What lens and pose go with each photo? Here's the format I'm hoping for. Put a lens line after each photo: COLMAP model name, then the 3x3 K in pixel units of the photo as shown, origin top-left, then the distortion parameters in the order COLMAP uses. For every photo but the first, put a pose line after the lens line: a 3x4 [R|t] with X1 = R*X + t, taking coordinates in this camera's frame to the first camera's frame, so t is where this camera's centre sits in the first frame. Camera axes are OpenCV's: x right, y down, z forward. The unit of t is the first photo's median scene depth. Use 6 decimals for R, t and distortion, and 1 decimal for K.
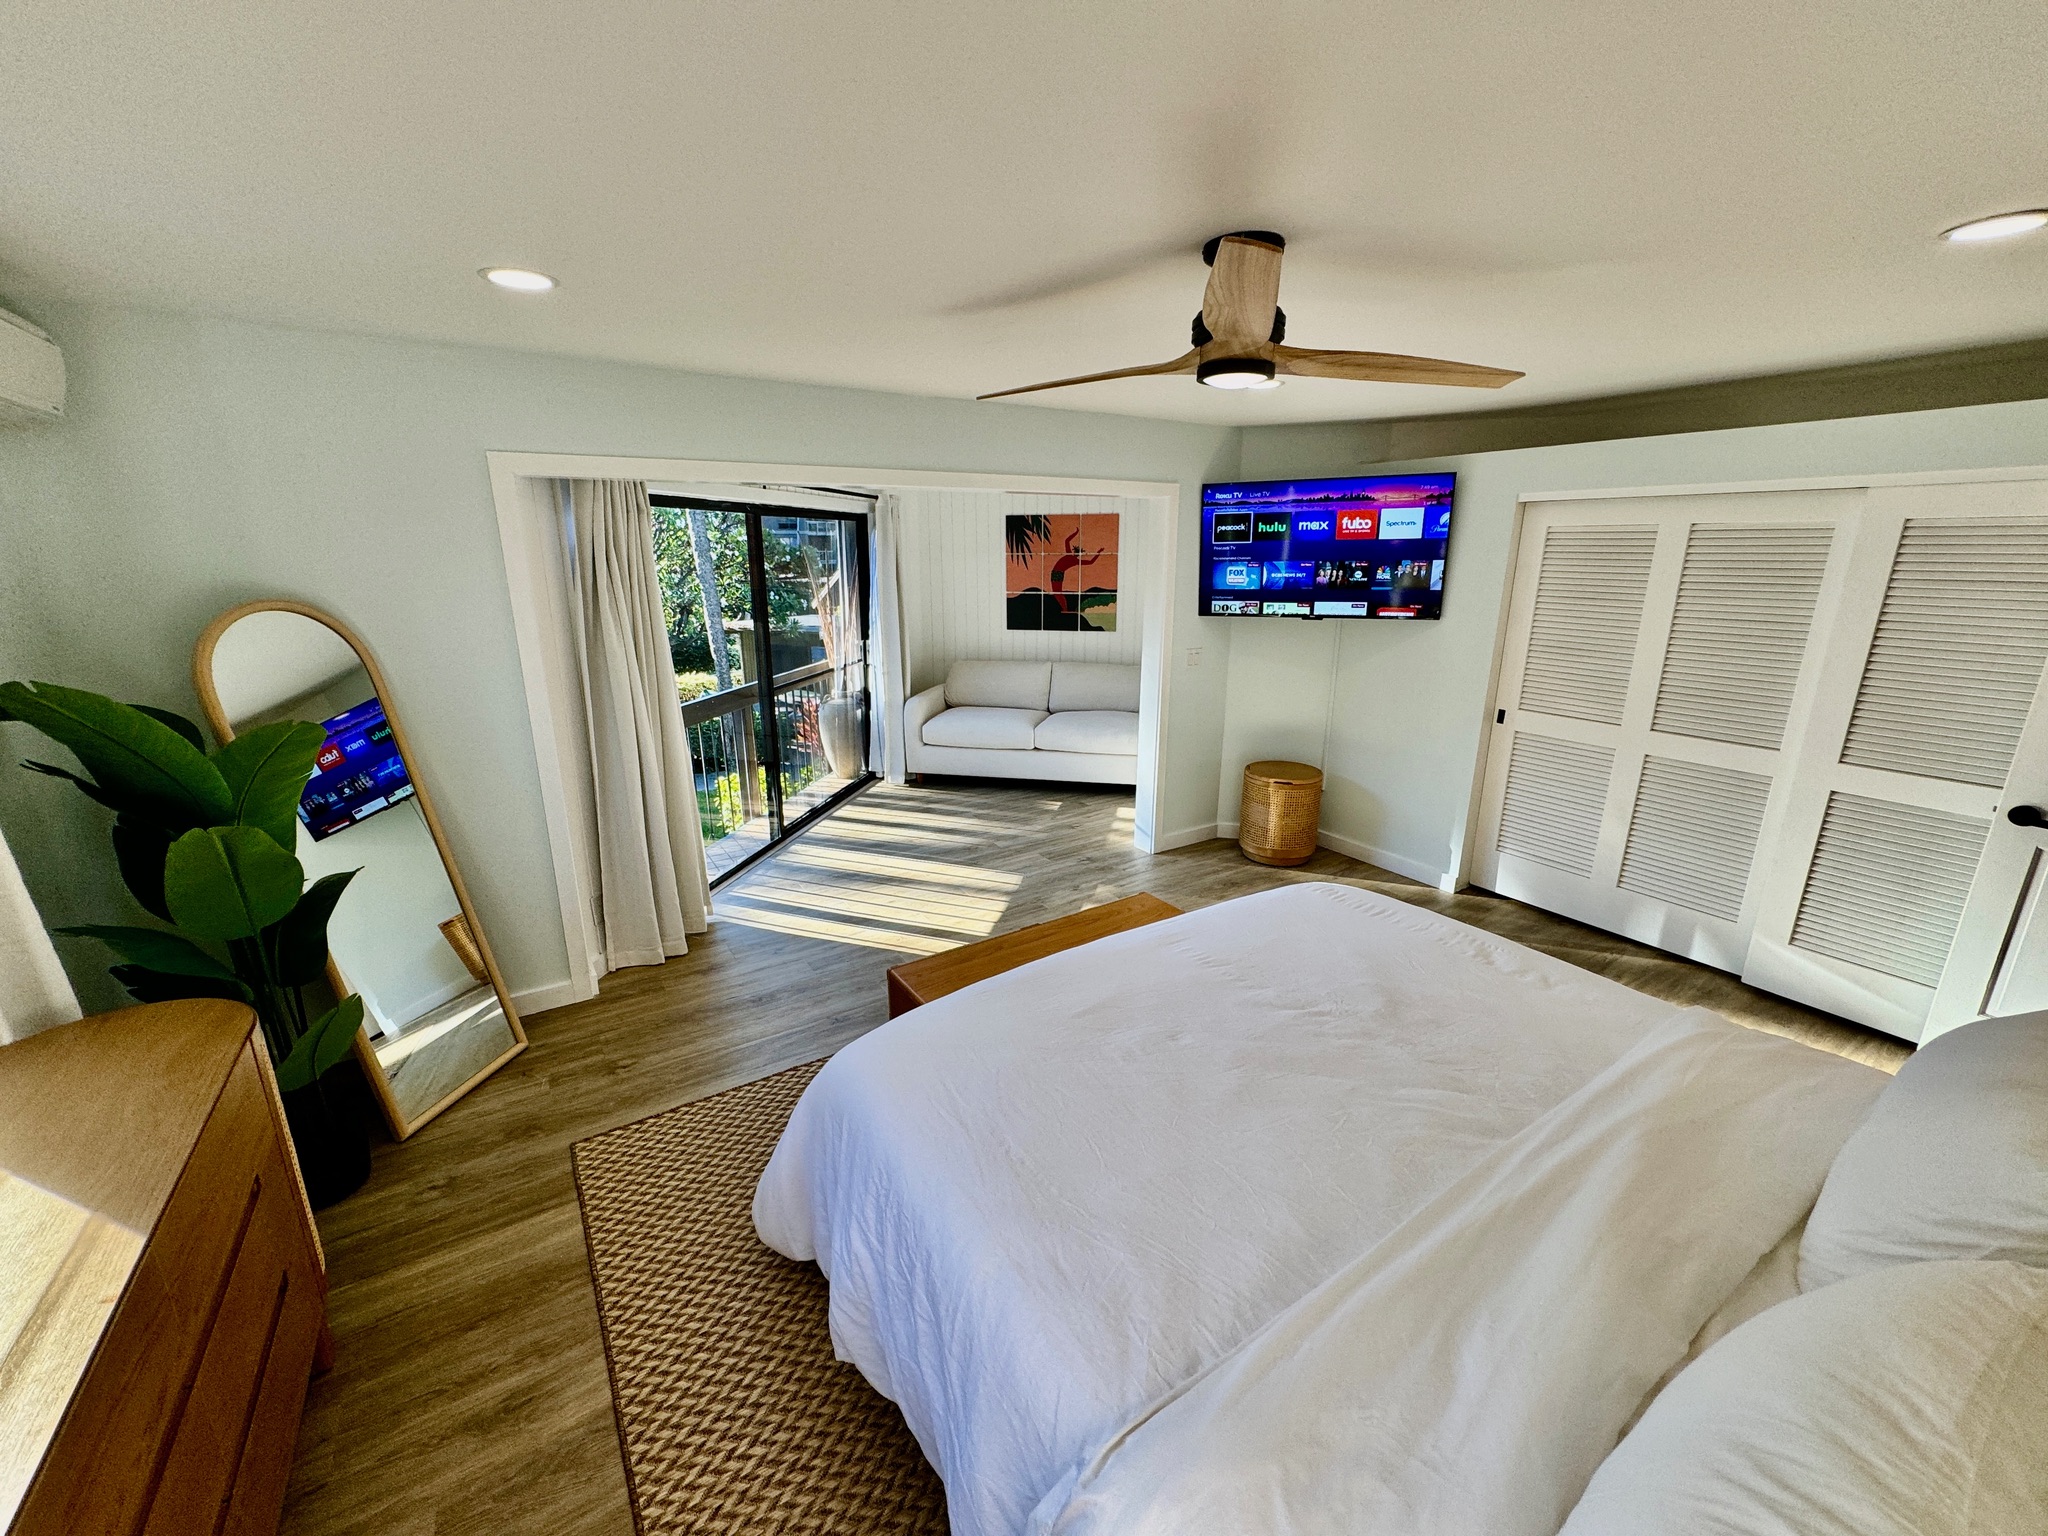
lens RADIAL K [[813.2, 0, 1028.3], [0, 813.2, 767.3], [0, 0, 1]] dist [-0.002587, 0.000656]
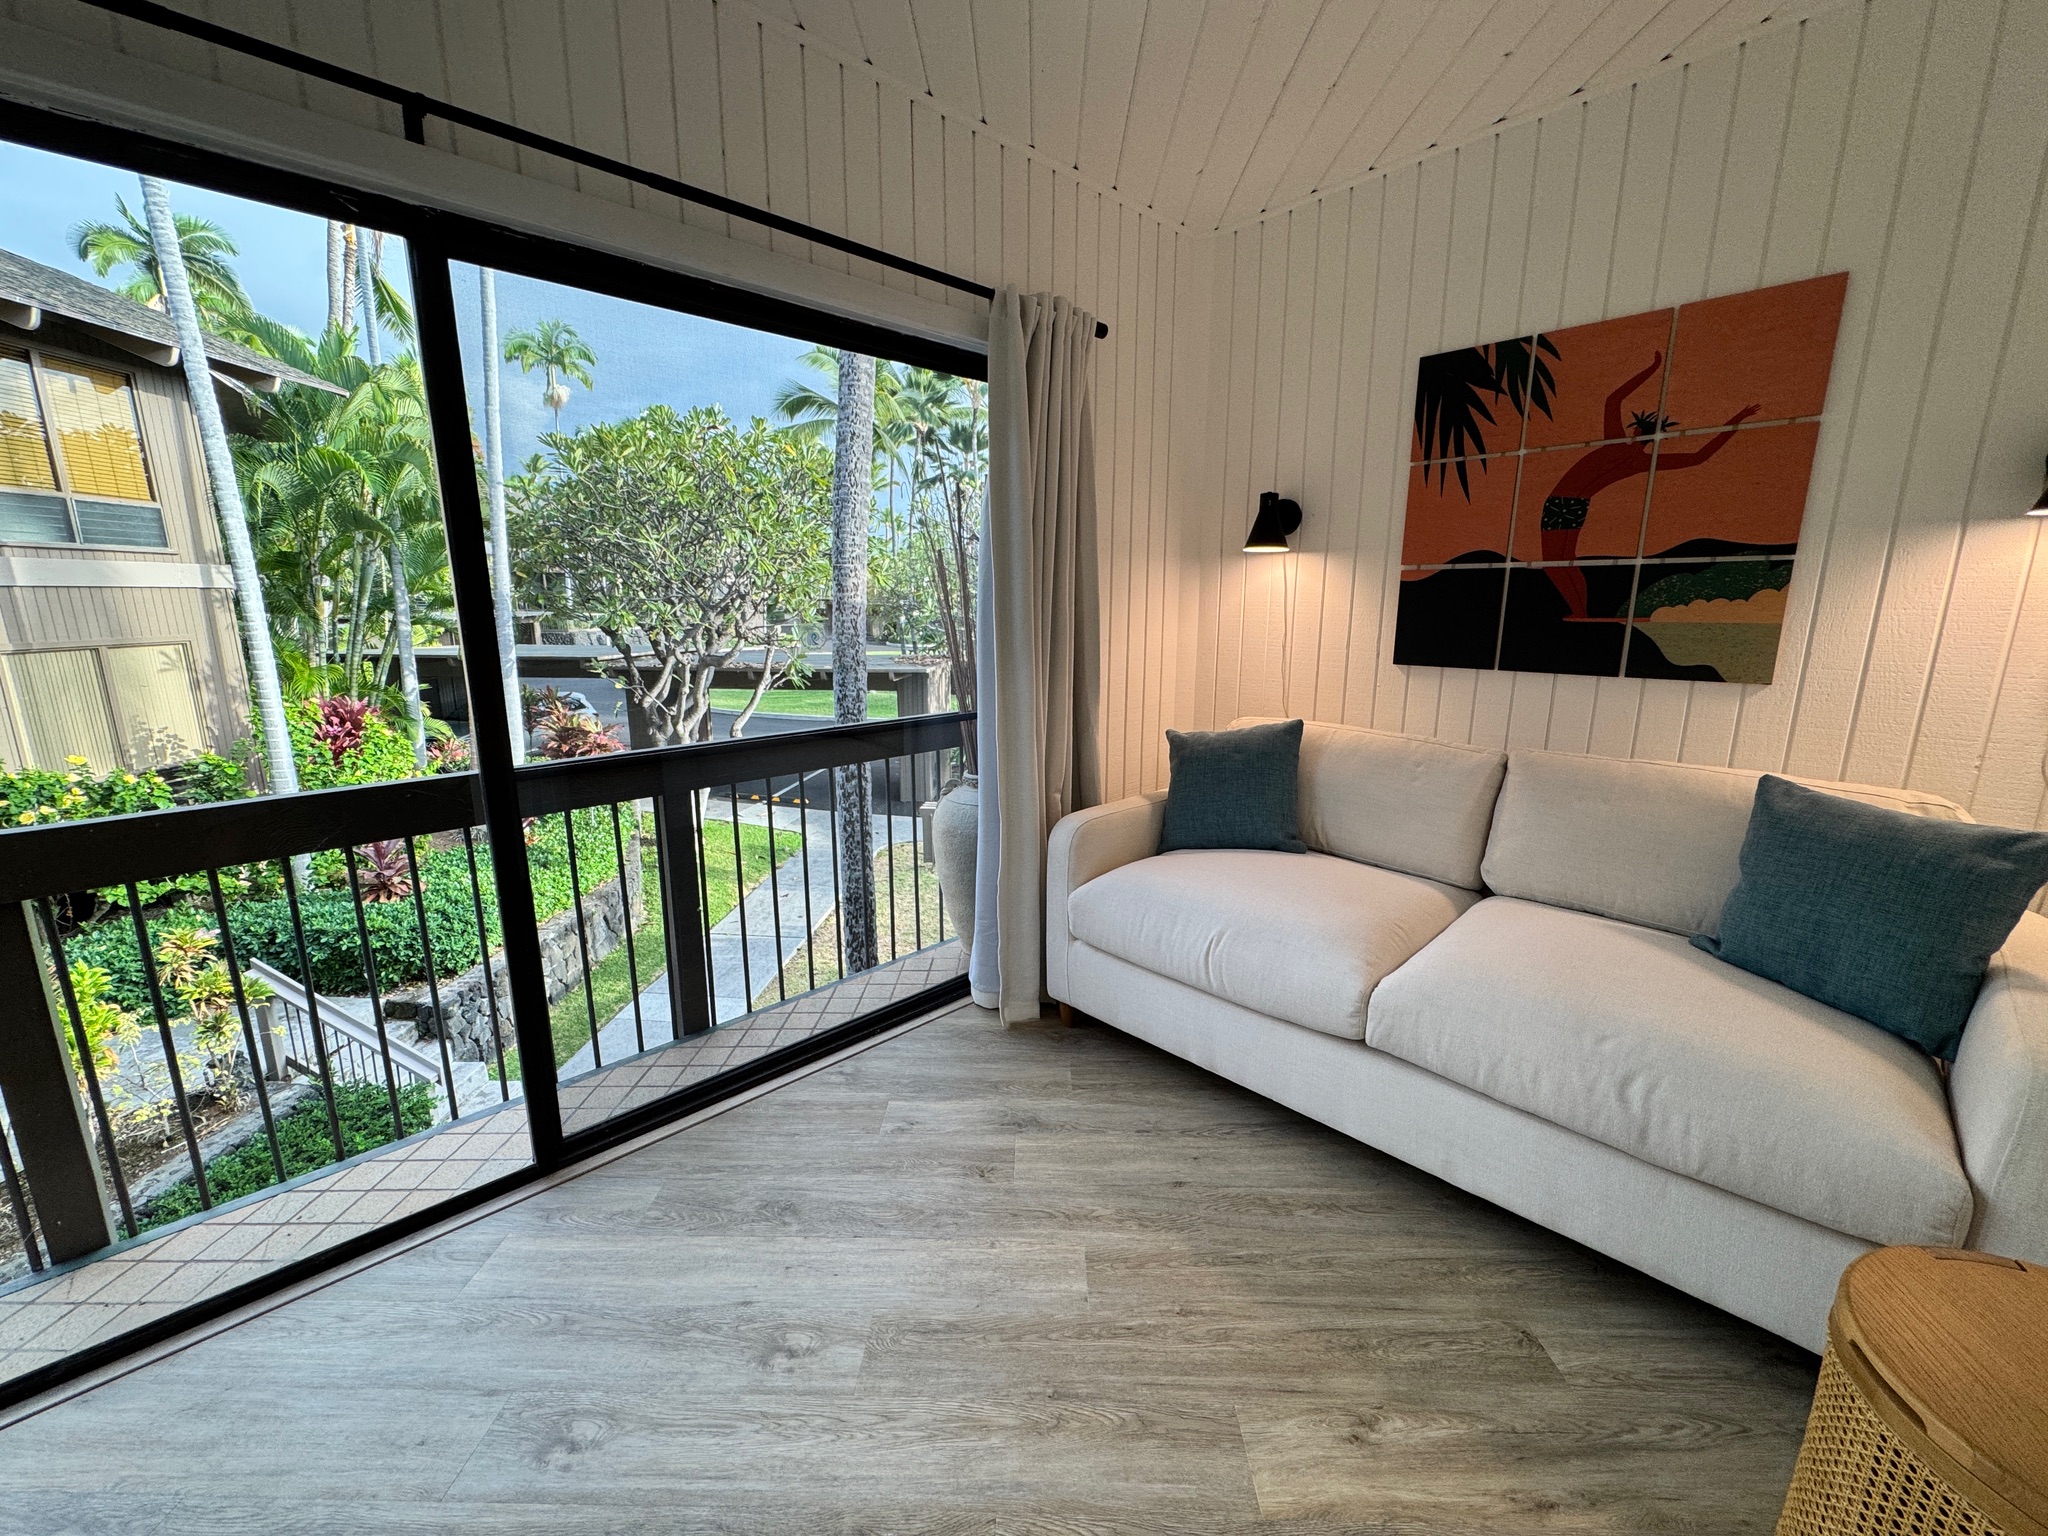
lens RADIAL K [[813.2, 0, 1015.8], [0, 813.2, 768.9], [0, 0, 1]] dist [-0.002587, 0.000656]
pose [[0.827921, 0.115268, -0.548871, 0.044970], [-0.147764, 0.988906, -0.015208, -0.090734], [0.541029, 0.093695, 0.835769, 0.606212]]
